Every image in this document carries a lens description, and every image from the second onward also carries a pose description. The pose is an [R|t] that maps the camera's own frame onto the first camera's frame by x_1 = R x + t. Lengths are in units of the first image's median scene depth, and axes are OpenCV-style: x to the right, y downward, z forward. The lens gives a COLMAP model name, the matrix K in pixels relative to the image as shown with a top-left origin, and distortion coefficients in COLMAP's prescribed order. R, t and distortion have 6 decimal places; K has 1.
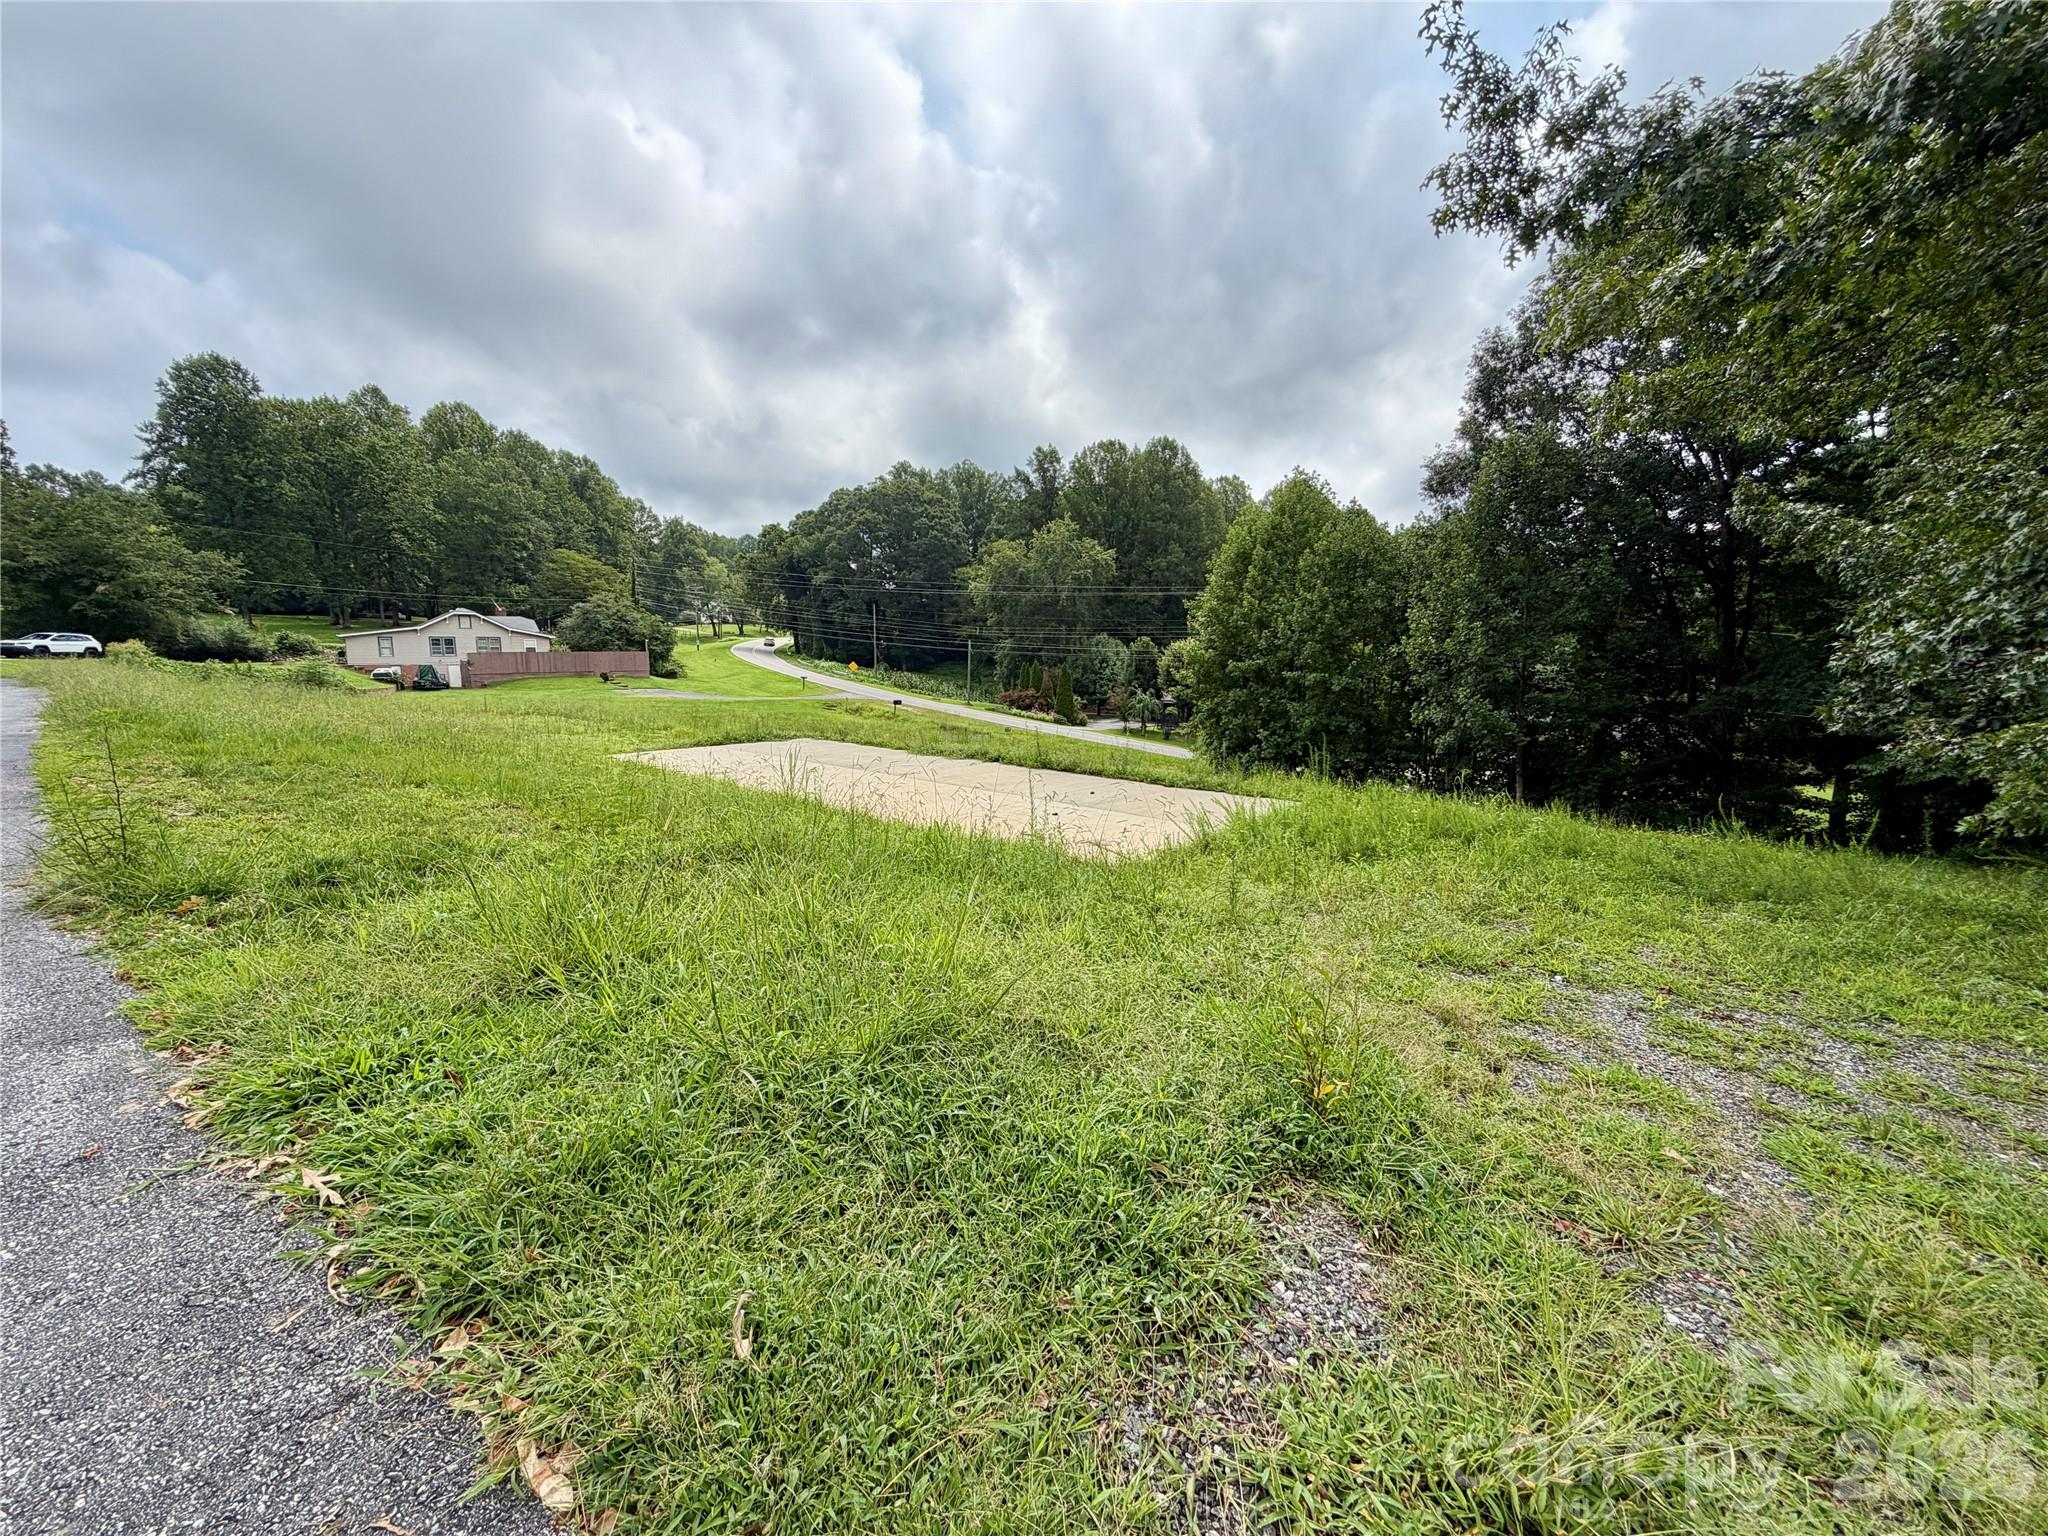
lens RADIAL K [[819.8, 0, 1021.6], [0, 819.8, 772.7], [0, 0, 1]] dist [0.000917, 0.000005]
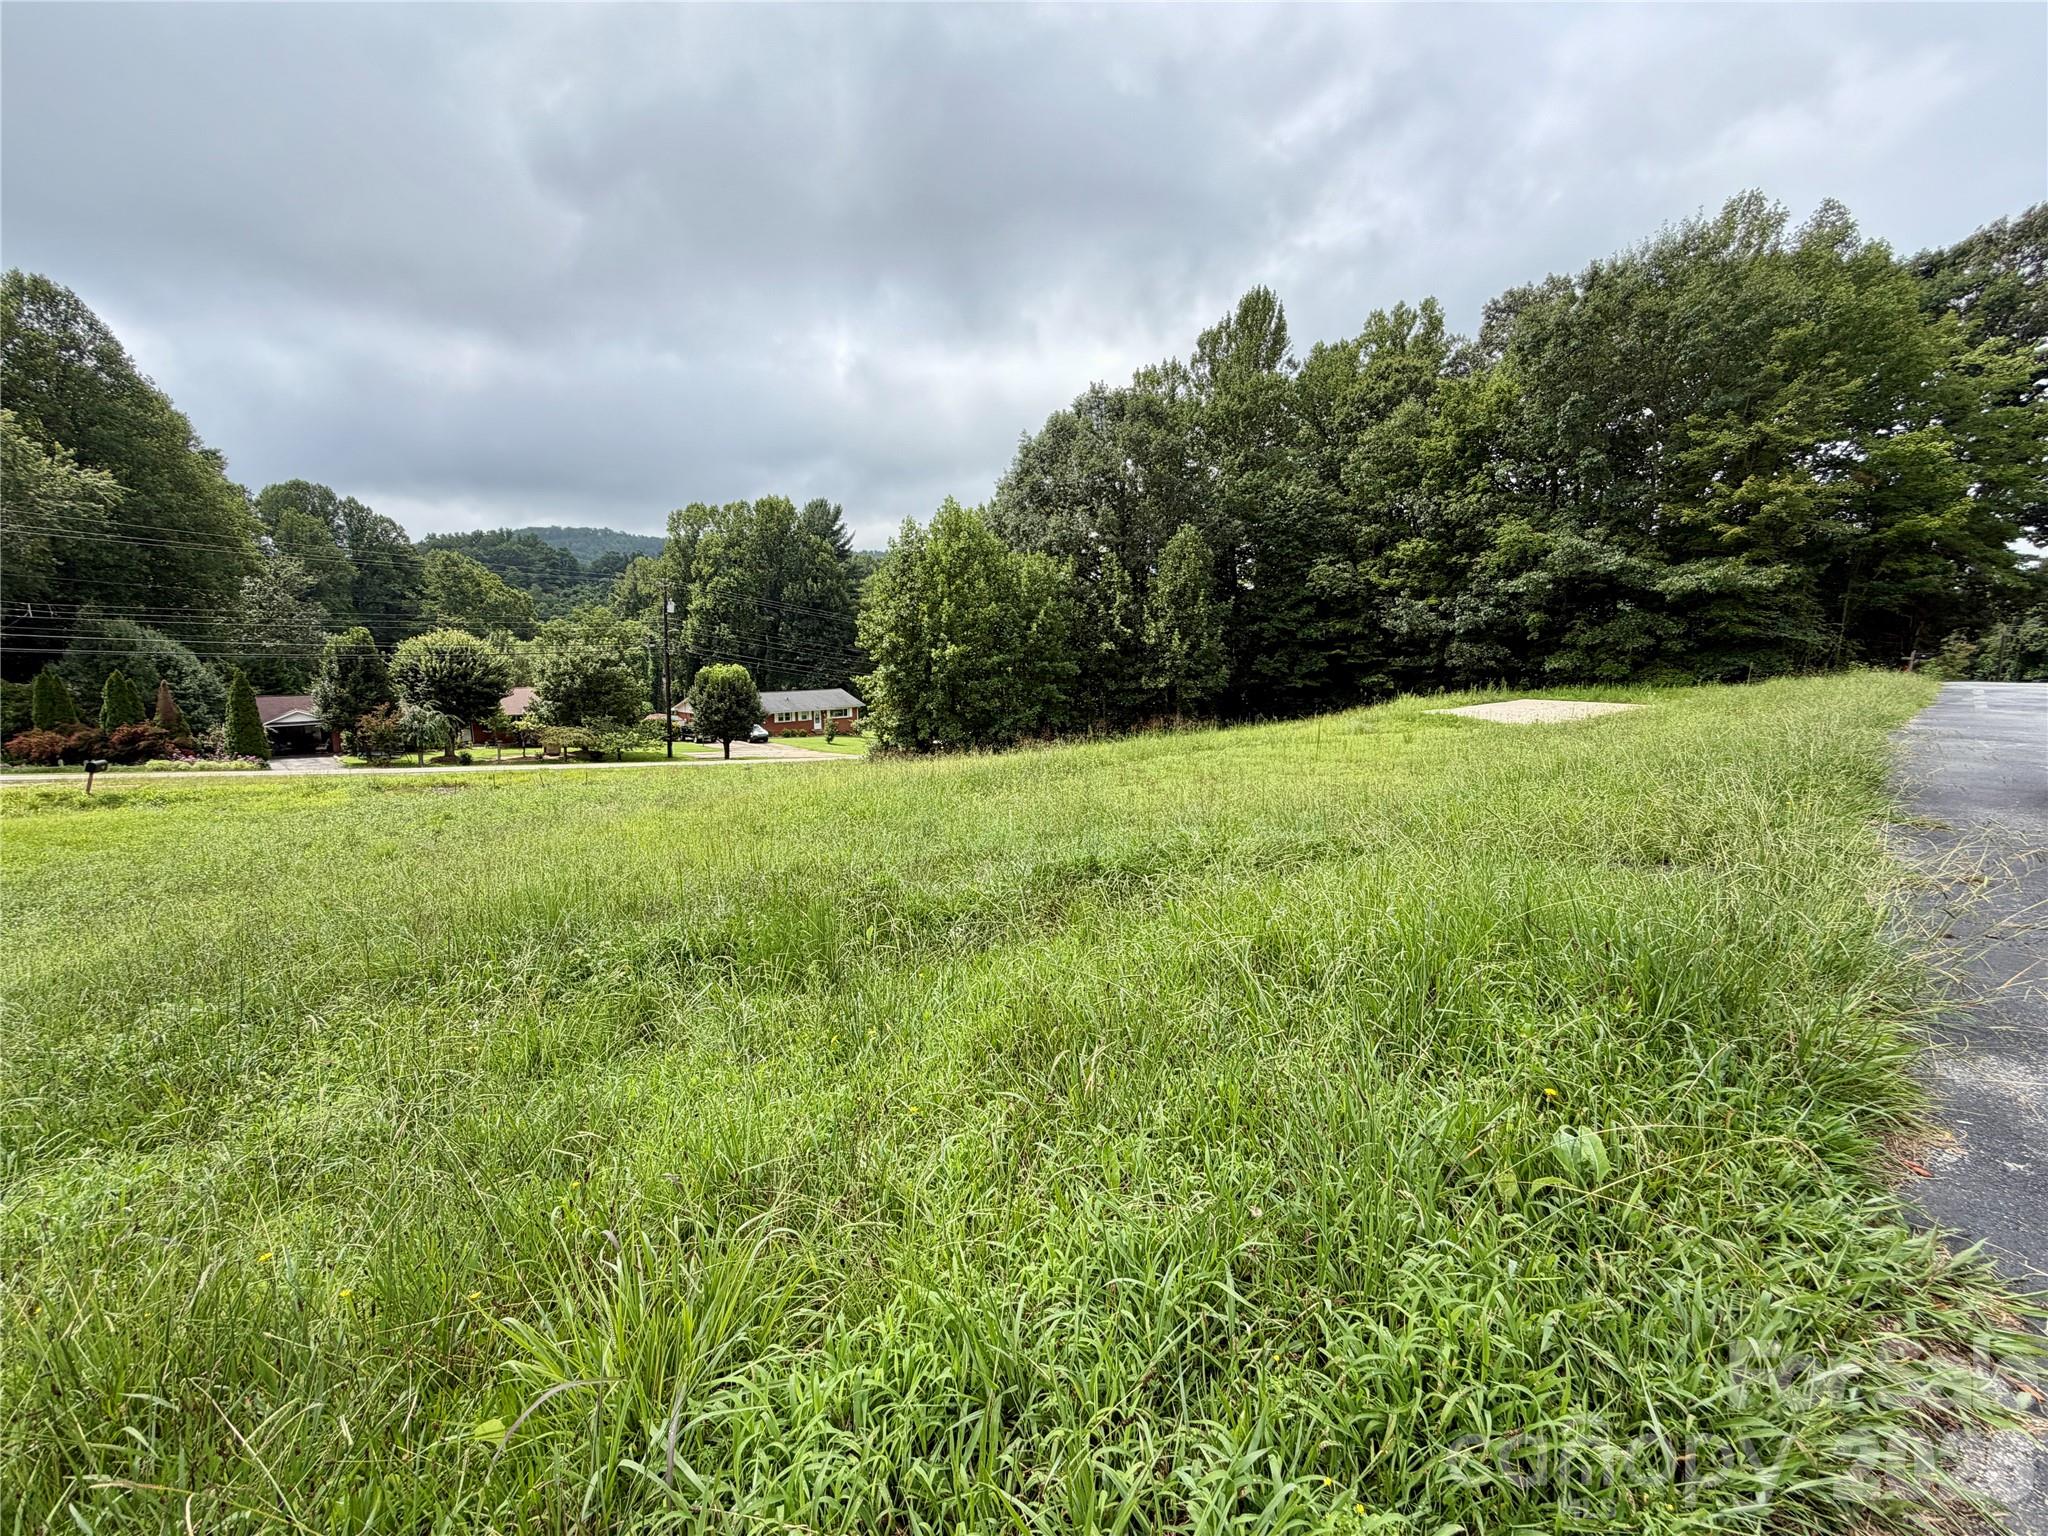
lens RADIAL K [[819.8, 0, 1014.6], [0, 819.8, 765.7], [0, 0, 1]] dist [0.000917, 0.000005]
pose [[0.160198, -0.154372, 0.974939, -0.504337], [0.147535, 0.980345, 0.130986, -0.069522], [-0.975997, 0.122854, 0.179824, 0.403503]]
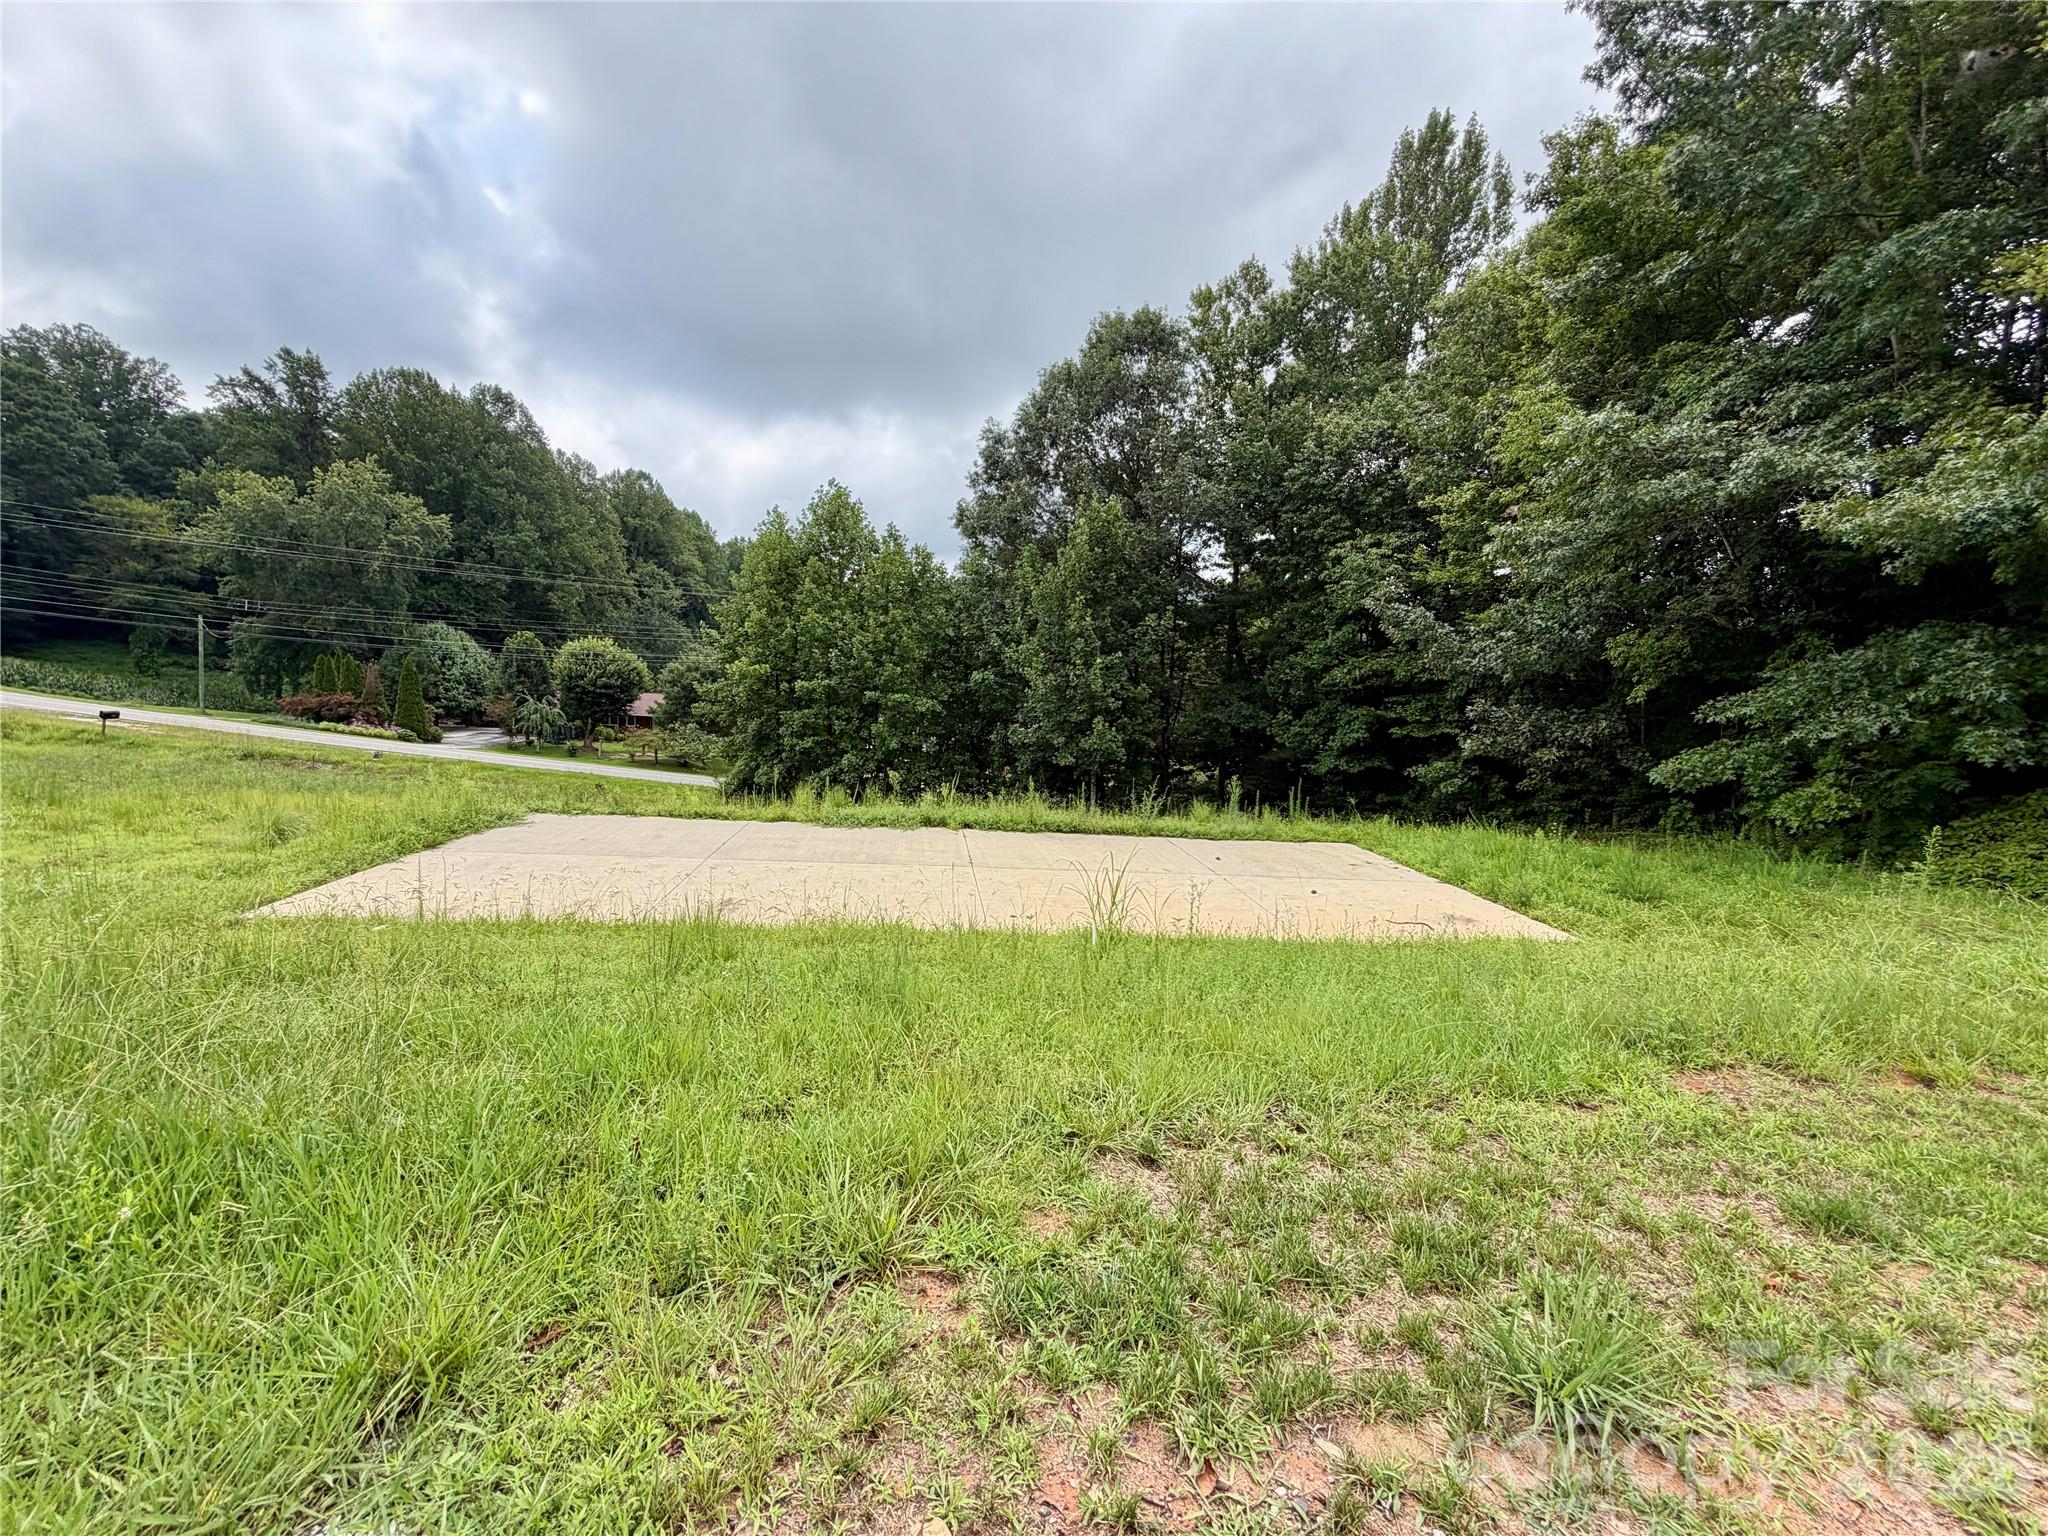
lens RADIAL K [[819.8, 0, 1018.4], [0, 819.8, 769.0], [0, 0, 1]] dist [0.000917, 0.000005]
pose [[0.683870, -0.053742, 0.727622, -0.131418], [0.055920, 0.998211, 0.021170, -0.021267], [-0.727458, 0.026211, 0.685652, 0.096622]]
